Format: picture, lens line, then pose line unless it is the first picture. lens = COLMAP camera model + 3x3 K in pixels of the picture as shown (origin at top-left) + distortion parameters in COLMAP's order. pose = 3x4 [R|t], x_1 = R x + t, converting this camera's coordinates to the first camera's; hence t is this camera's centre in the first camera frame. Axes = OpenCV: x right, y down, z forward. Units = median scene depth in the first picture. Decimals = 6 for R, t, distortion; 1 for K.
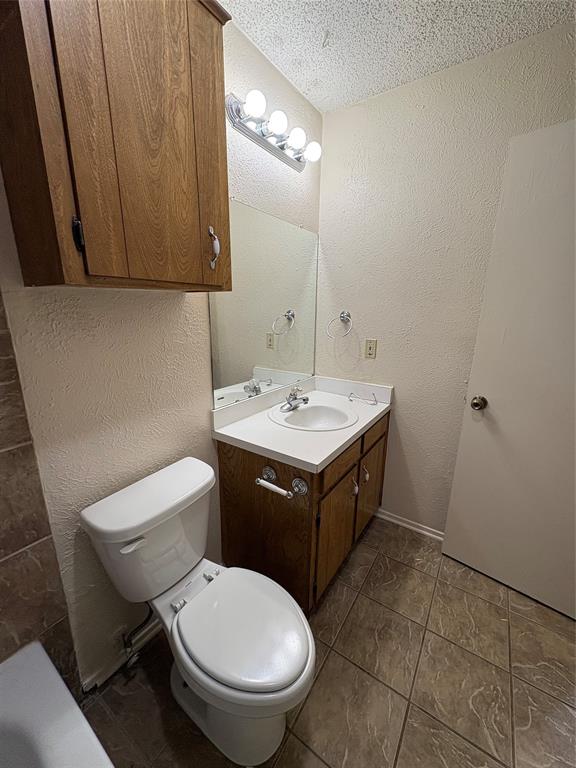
lens RADIAL K [[305.4, 0, 289.1], [0, 305.4, 383.9], [0, 0, 1]] dist [-0.000260, 0.000369]
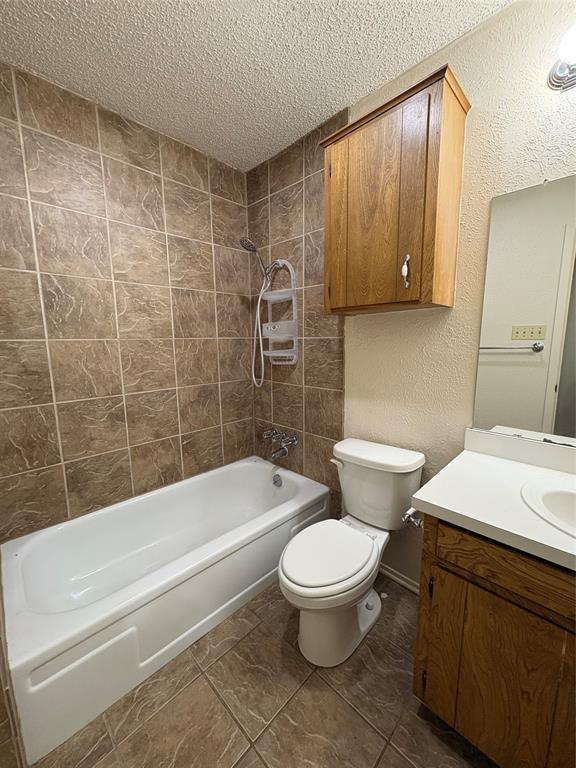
lens RADIAL K [[305.4, 0, 289.1], [0, 305.4, 383.9], [0, 0, 1]] dist [-0.000260, 0.000369]
pose [[-0.185577, 0.130656, -0.973905, 1.210554], [-0.232069, 0.957256, 0.172643, -0.125620], [0.954833, 0.258052, -0.147323, 0.936230]]
